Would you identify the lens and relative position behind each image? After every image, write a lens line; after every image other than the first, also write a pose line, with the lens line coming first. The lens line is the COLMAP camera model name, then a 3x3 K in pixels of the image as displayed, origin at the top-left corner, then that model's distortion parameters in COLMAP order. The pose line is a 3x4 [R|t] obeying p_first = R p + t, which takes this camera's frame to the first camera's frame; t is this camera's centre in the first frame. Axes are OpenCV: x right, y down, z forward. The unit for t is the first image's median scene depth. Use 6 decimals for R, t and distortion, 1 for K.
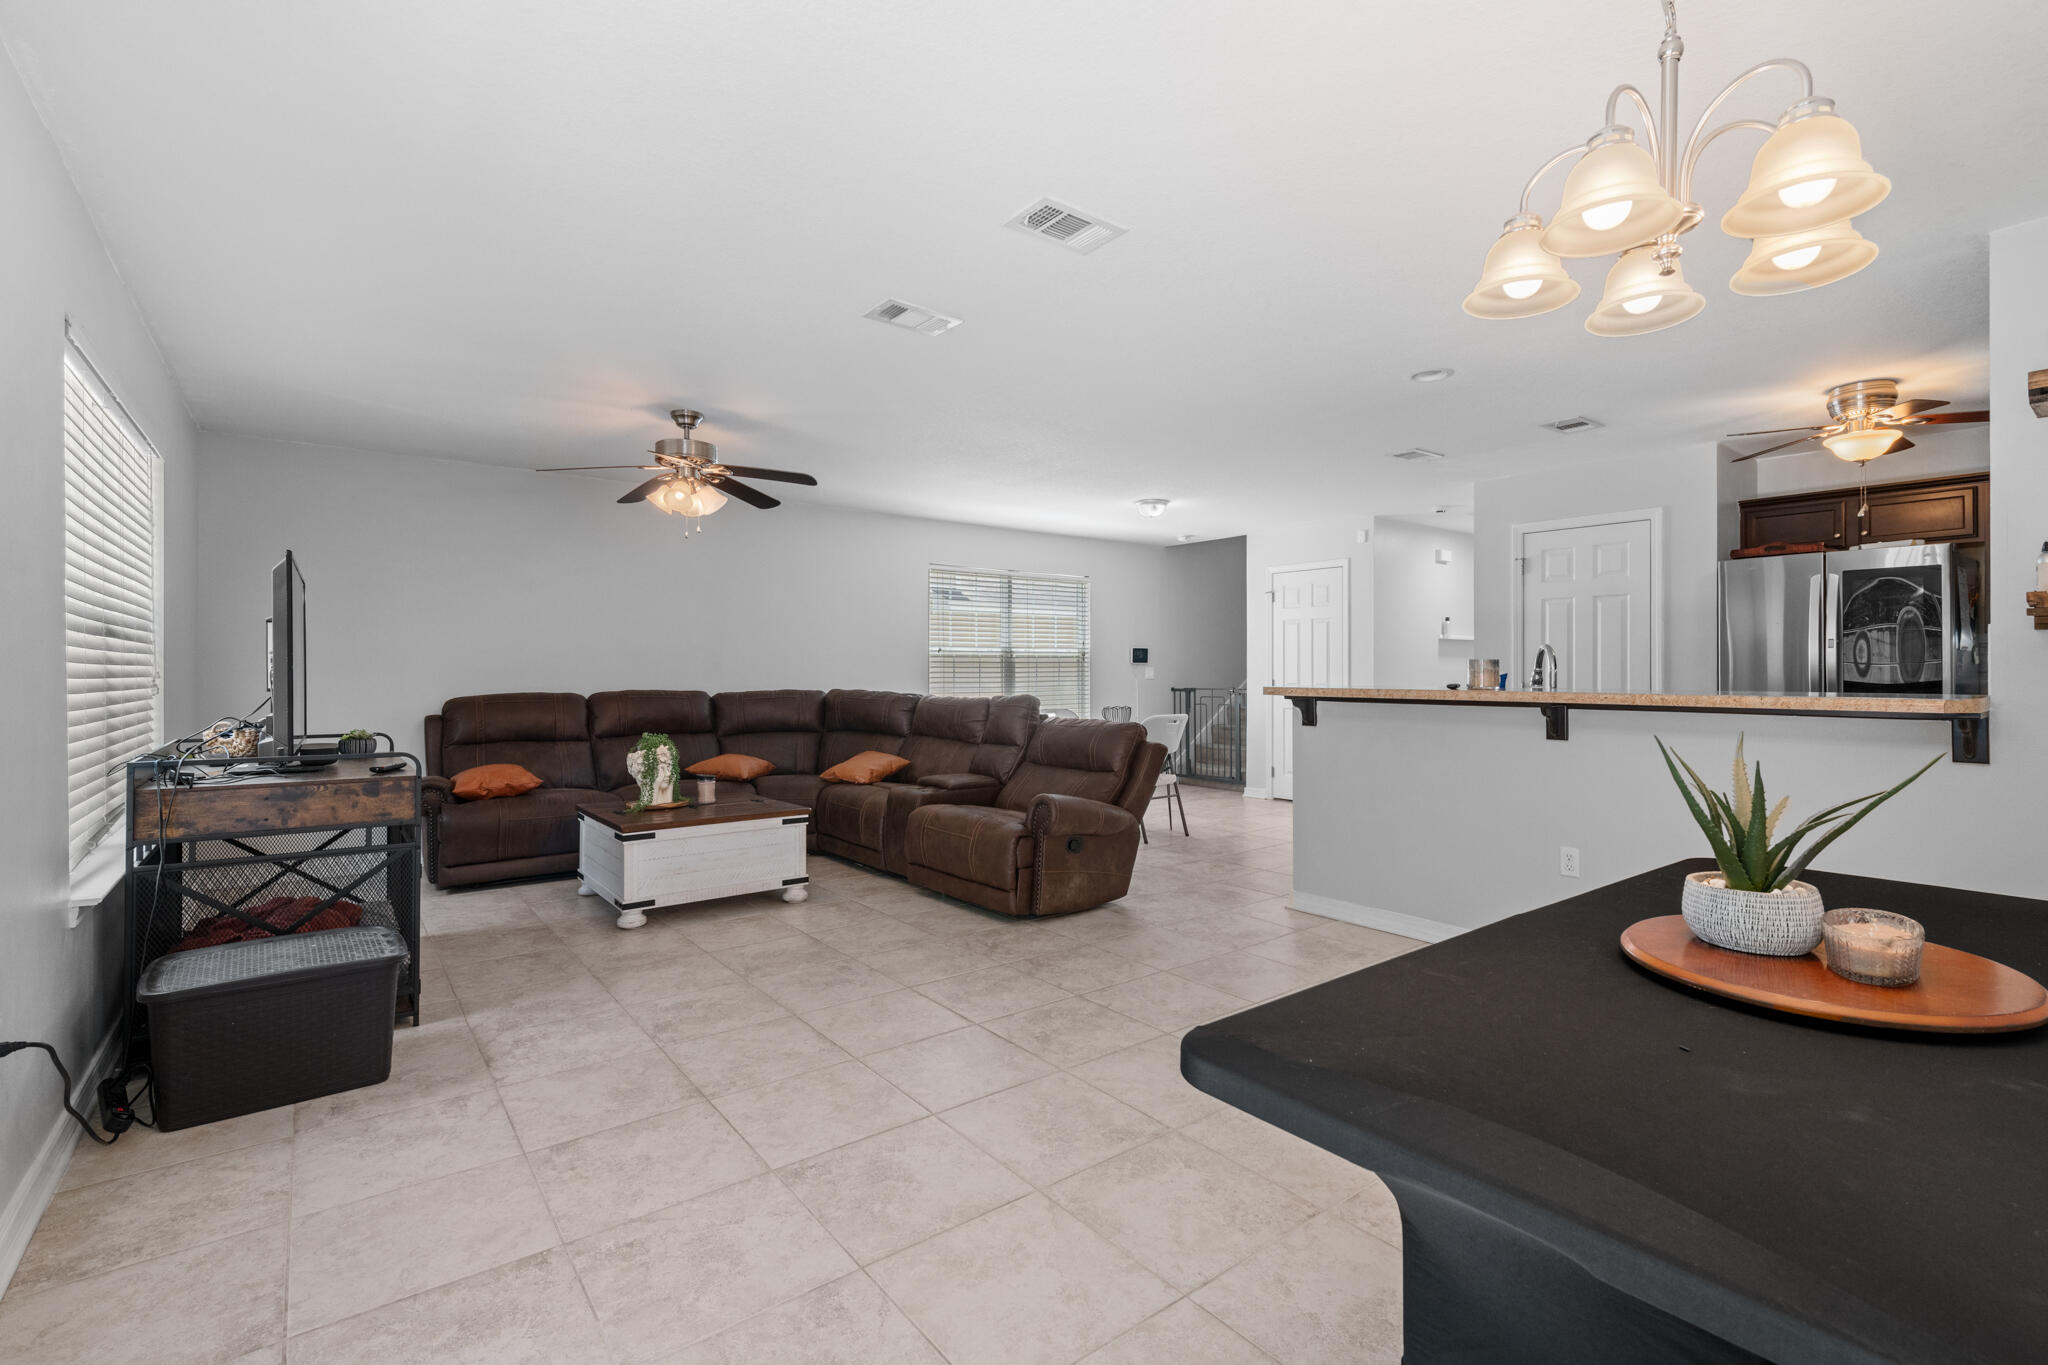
lens RADIAL K [[930.7, 0, 1026.1], [0, 930.7, 677.8], [0, 0, 1]] dist [0.004684, 0.000480]
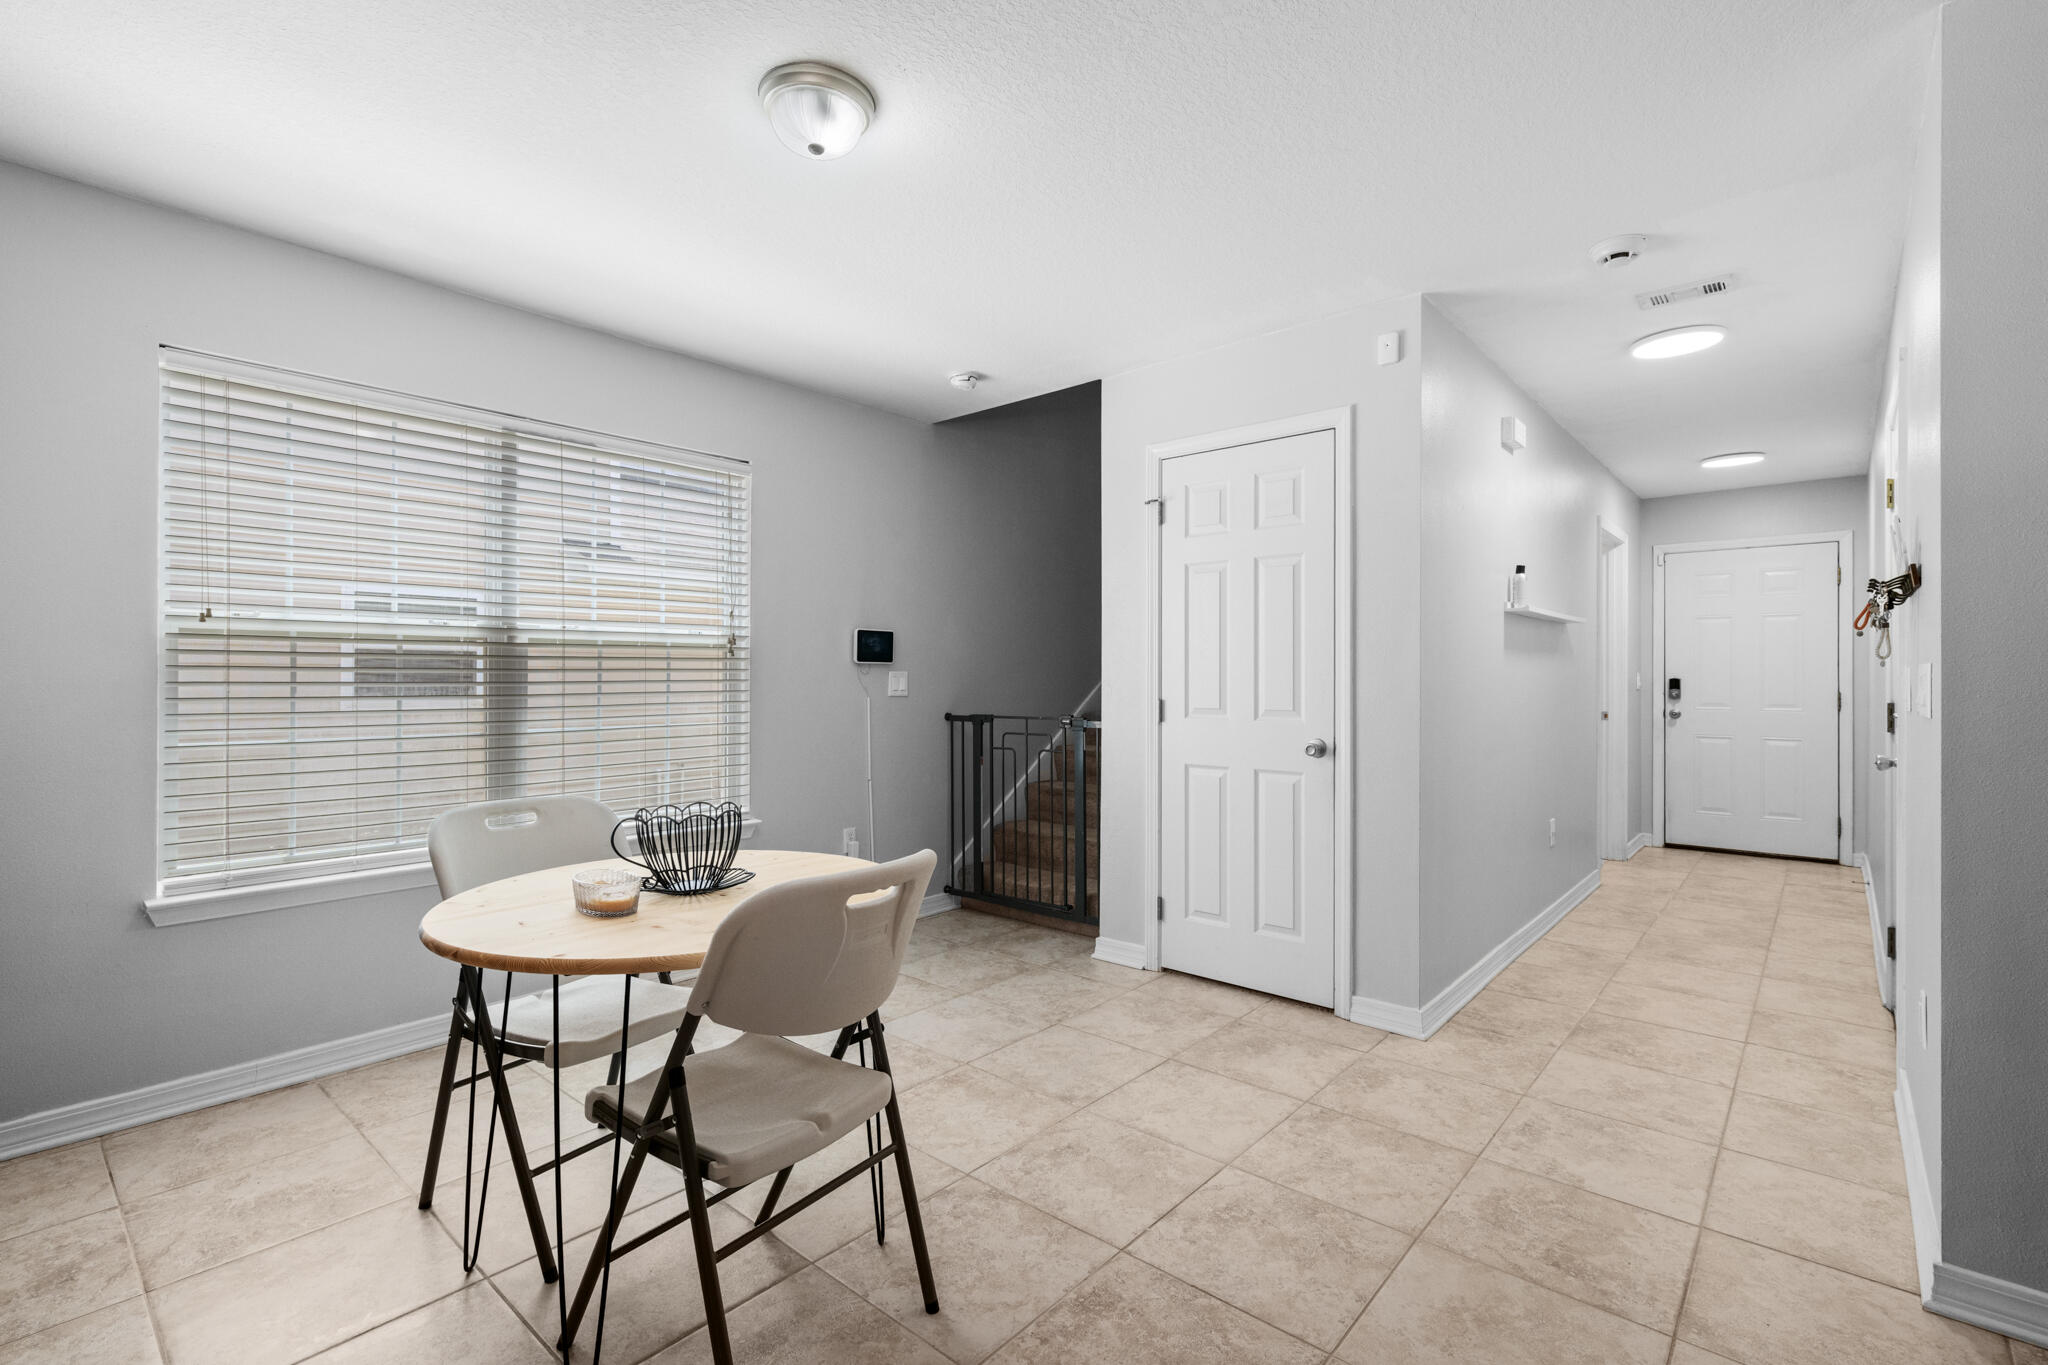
lens RADIAL K [[930.7, 0, 1026.1], [0, 930.7, 677.8], [0, 0, 1]] dist [0.004684, 0.000480]
pose [[0.981255, 0.001027, 0.192712, 0.110112], [0.000060, 0.999984, -0.005636, -0.005815], [-0.192714, 0.005542, 0.981239, 0.543753]]
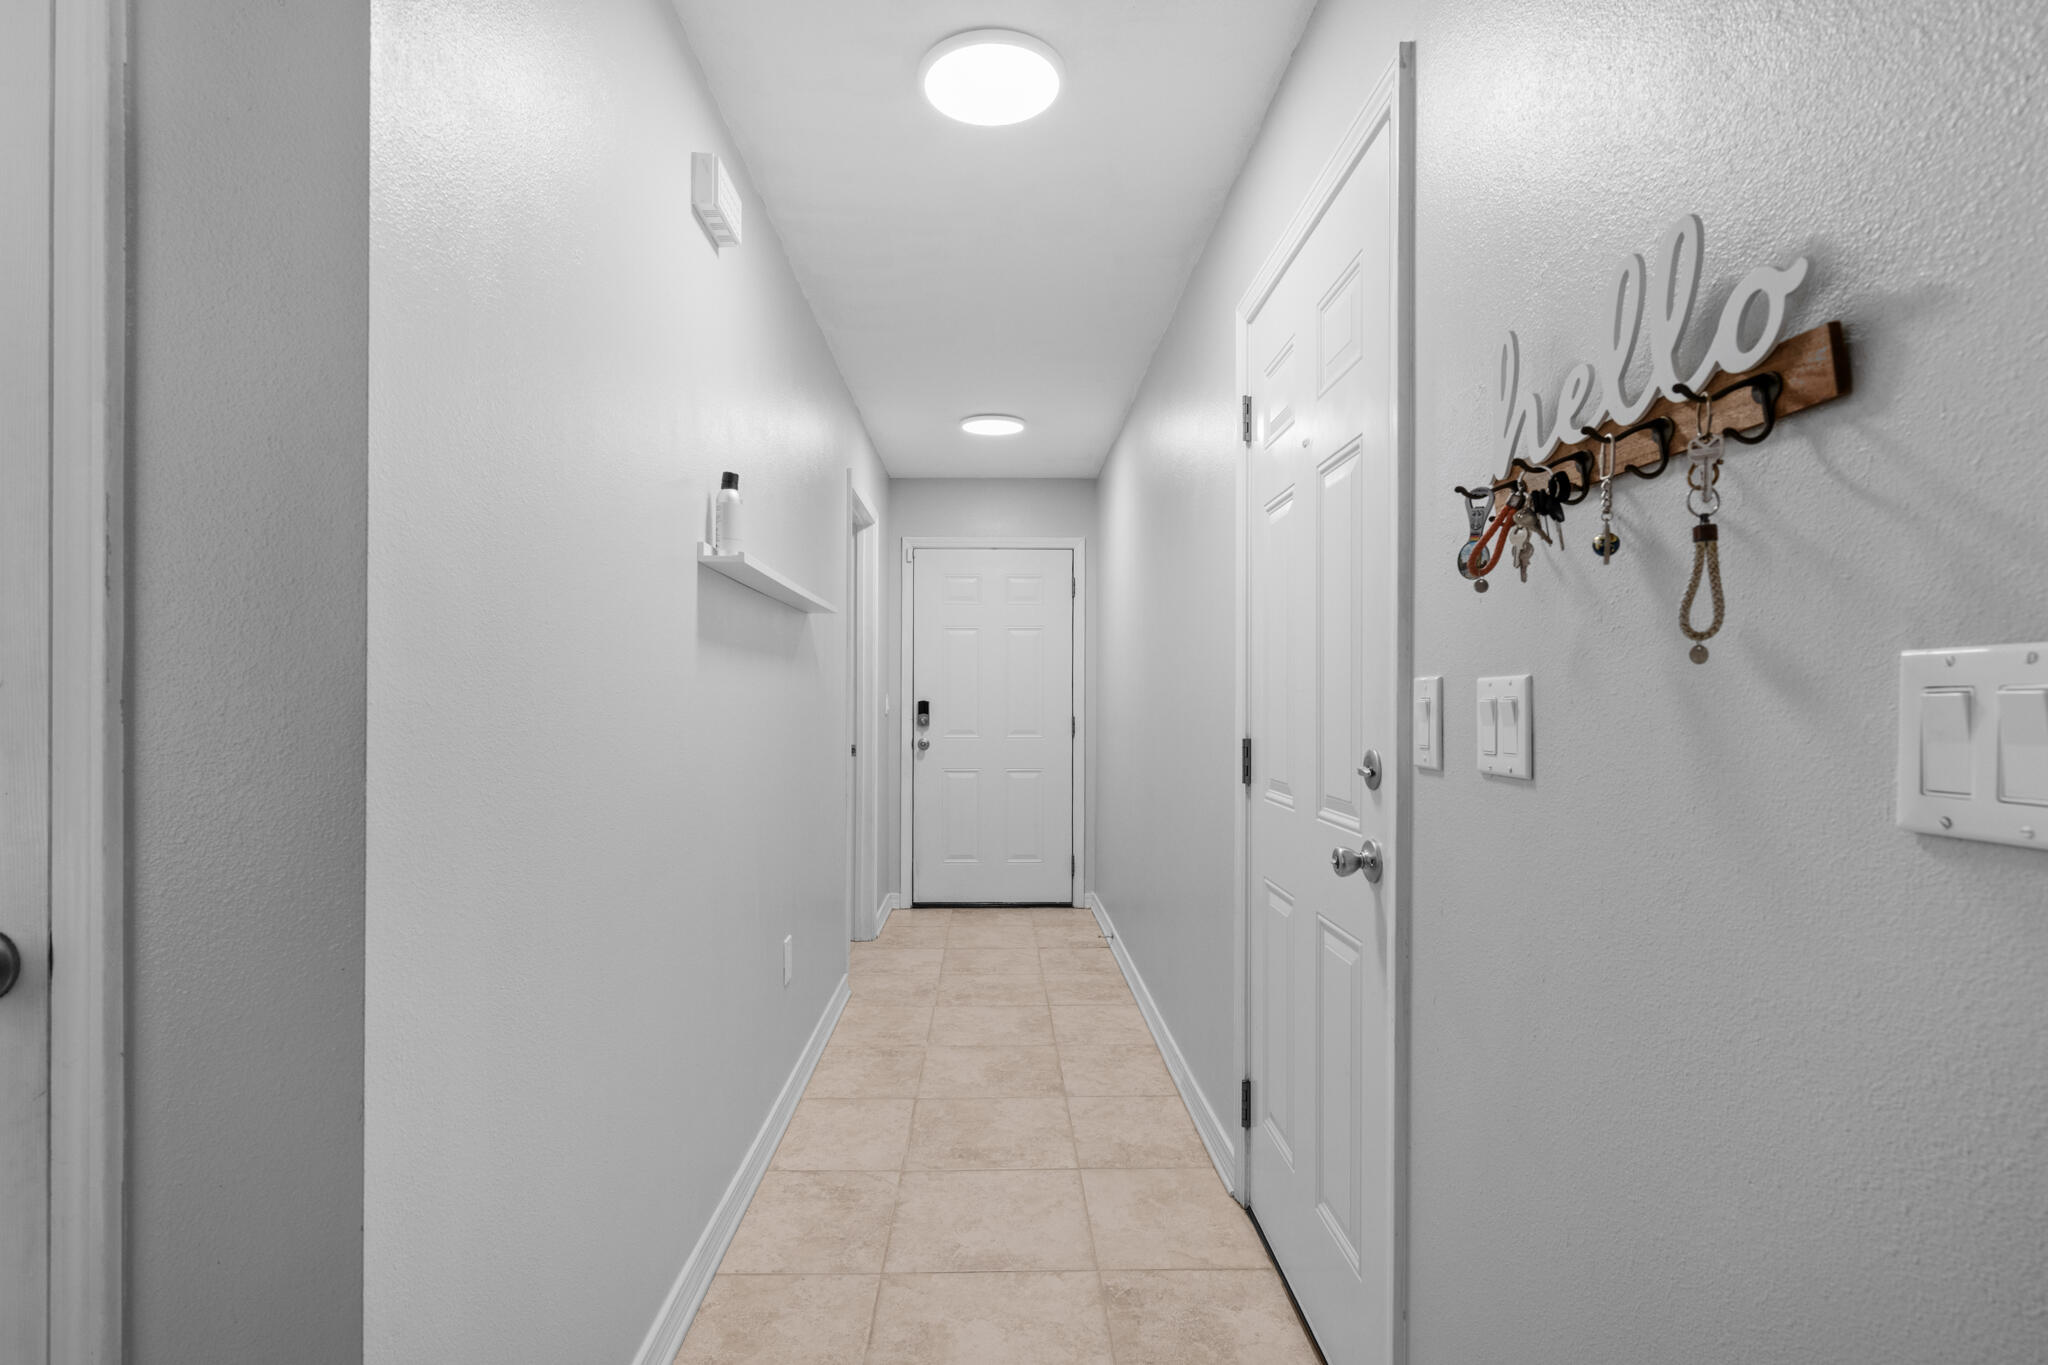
lens RADIAL K [[1002.9, 0, 1018.8], [0, 1002.9, 701.8], [0, 0, 1]] dist [0.001304, 0.000005]
pose [[0.598126, 0.001961, 0.801400, 0.271165], [0.001381, 0.999993, -0.003477, -0.006646], [-0.801401, 0.003187, 0.598119, 0.729946]]
